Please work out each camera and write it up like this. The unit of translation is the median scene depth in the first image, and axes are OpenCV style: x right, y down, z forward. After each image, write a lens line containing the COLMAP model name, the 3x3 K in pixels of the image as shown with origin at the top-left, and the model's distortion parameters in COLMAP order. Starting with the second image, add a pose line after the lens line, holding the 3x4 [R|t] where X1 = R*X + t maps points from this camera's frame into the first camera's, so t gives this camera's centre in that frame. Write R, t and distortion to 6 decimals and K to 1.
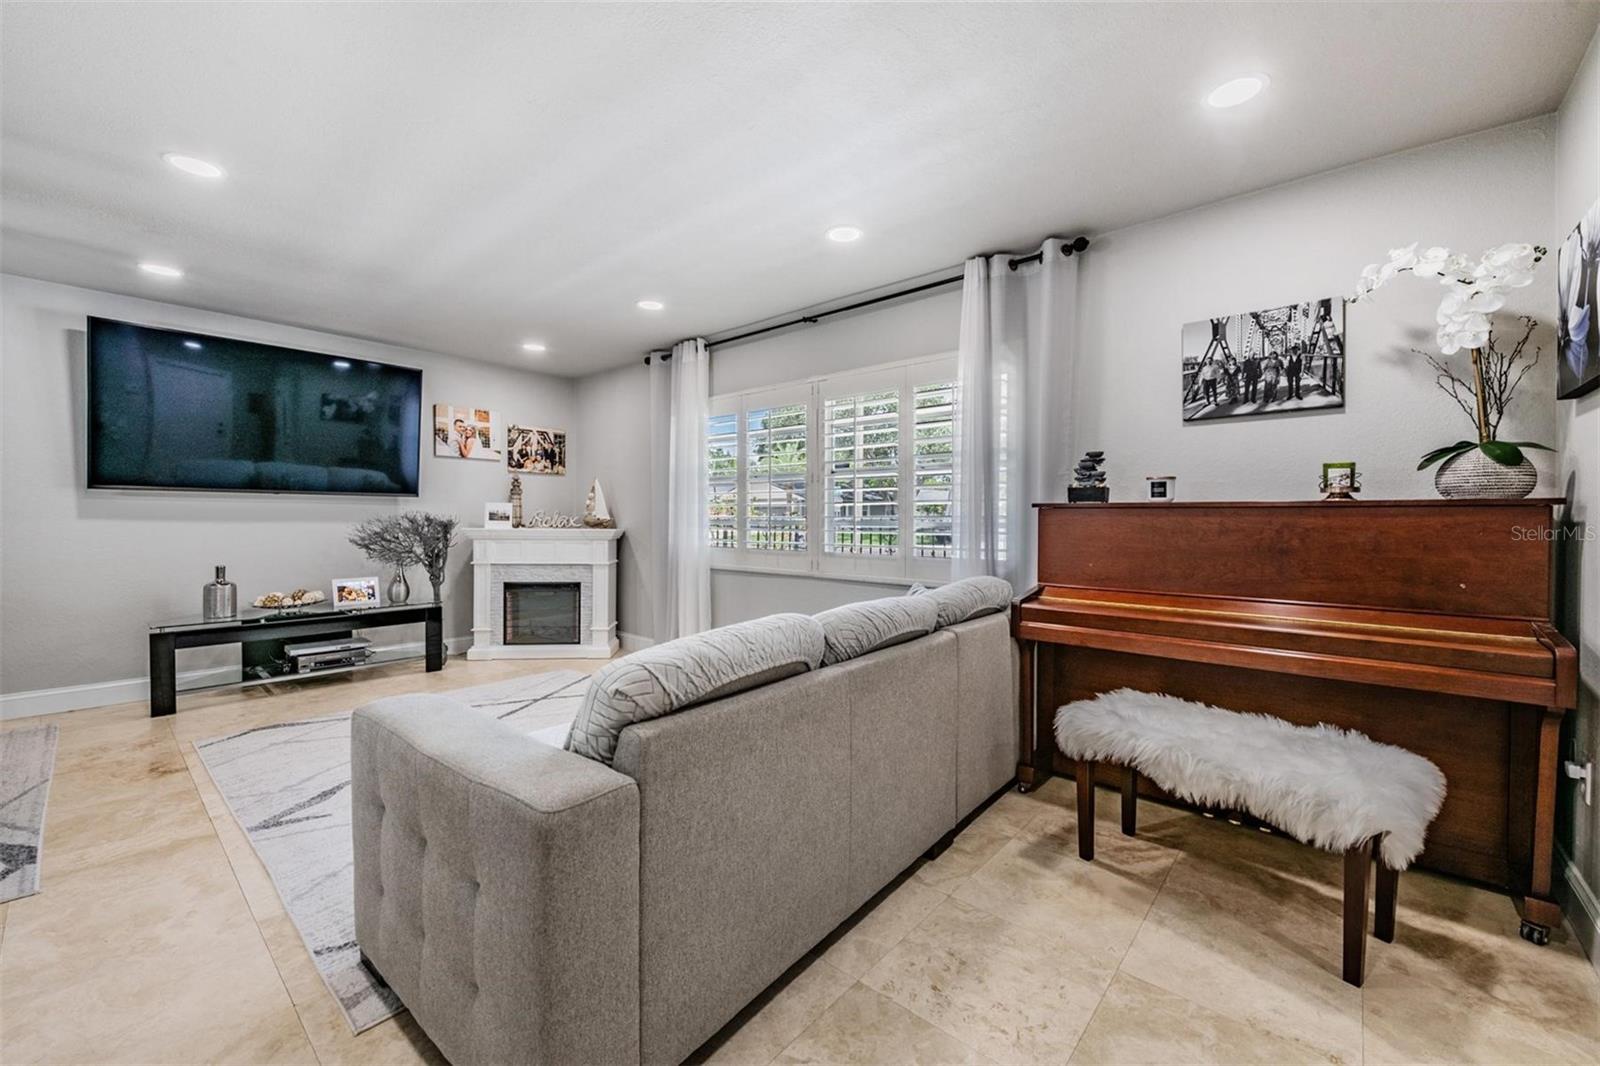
lens RADIAL K [[629.9, 0, 802.4], [0, 629.9, 523.5], [0, 0, 1]] dist [0.000921, -0.003566]
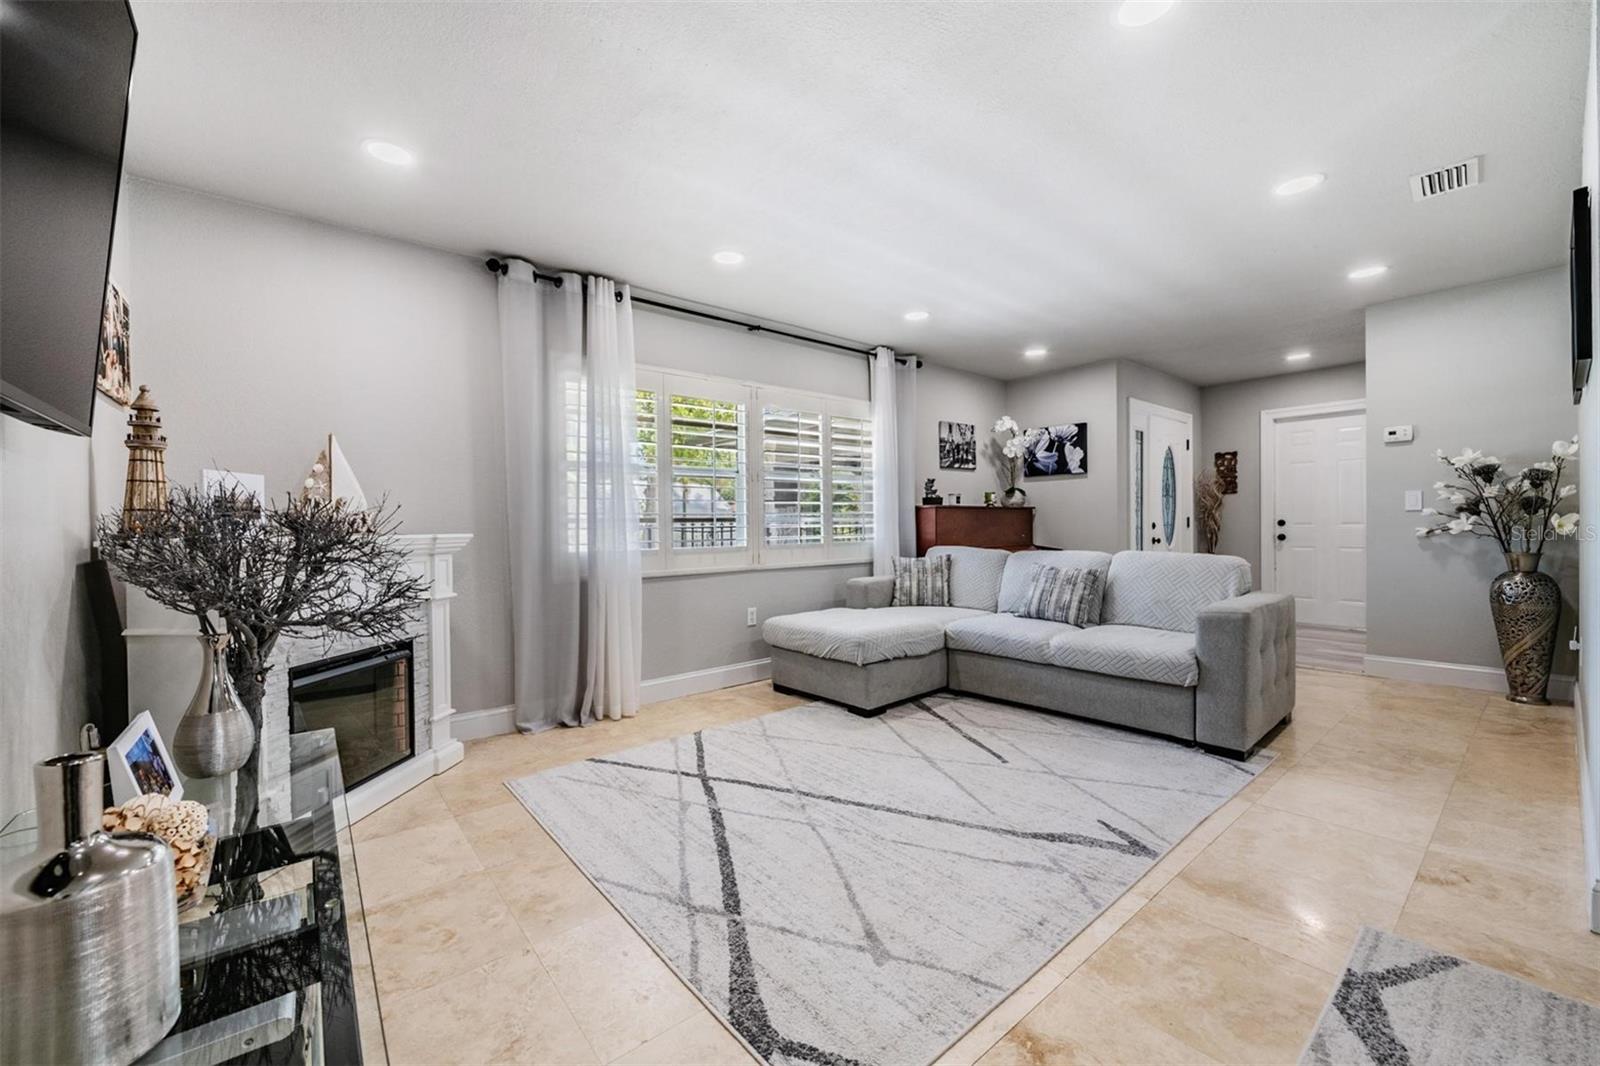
lens RADIAL K [[629.9, 0, 799.0], [0, 629.9, 530.0], [0, 0, 1]] dist [0.000921, -0.003566]
pose [[0.168008, -0.012313, 0.985709, -1.577682], [0.024302, 0.999670, 0.008345, 0.015347], [-0.985486, 0.022552, 0.168251, 1.155962]]
